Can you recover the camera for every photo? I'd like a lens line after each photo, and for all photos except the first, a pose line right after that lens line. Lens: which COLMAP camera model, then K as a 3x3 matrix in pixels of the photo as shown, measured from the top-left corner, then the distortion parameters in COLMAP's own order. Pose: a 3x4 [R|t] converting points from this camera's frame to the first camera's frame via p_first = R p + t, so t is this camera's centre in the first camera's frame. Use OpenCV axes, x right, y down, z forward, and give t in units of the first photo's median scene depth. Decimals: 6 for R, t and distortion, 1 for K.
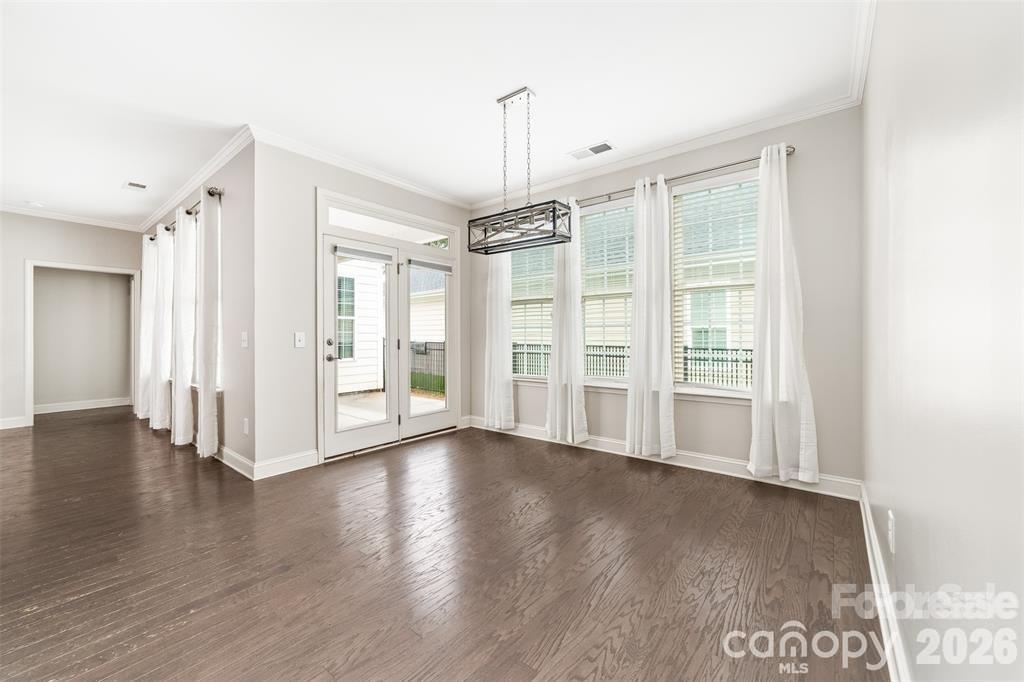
lens RADIAL K [[395.2, 0, 504.5], [0, 395.2, 333.6], [0, 0, 1]] dist [-0.010269, 0.000032]
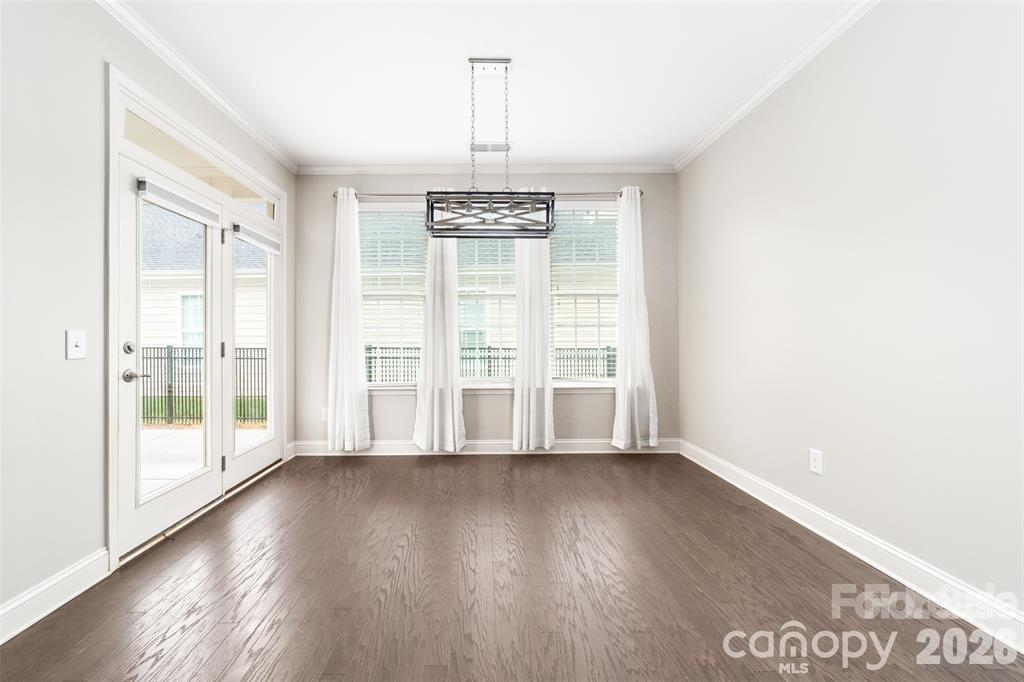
lens RADIAL K [[395.2, 0, 504.5], [0, 395.2, 333.6], [0, 0, 1]] dist [-0.010269, 0.000032]
pose [[0.777265, 0.004556, 0.629157, -0.318254], [-0.002026, 0.999987, -0.004737, 0.002143], [-0.629170, 0.002407, 0.777264, 0.192720]]
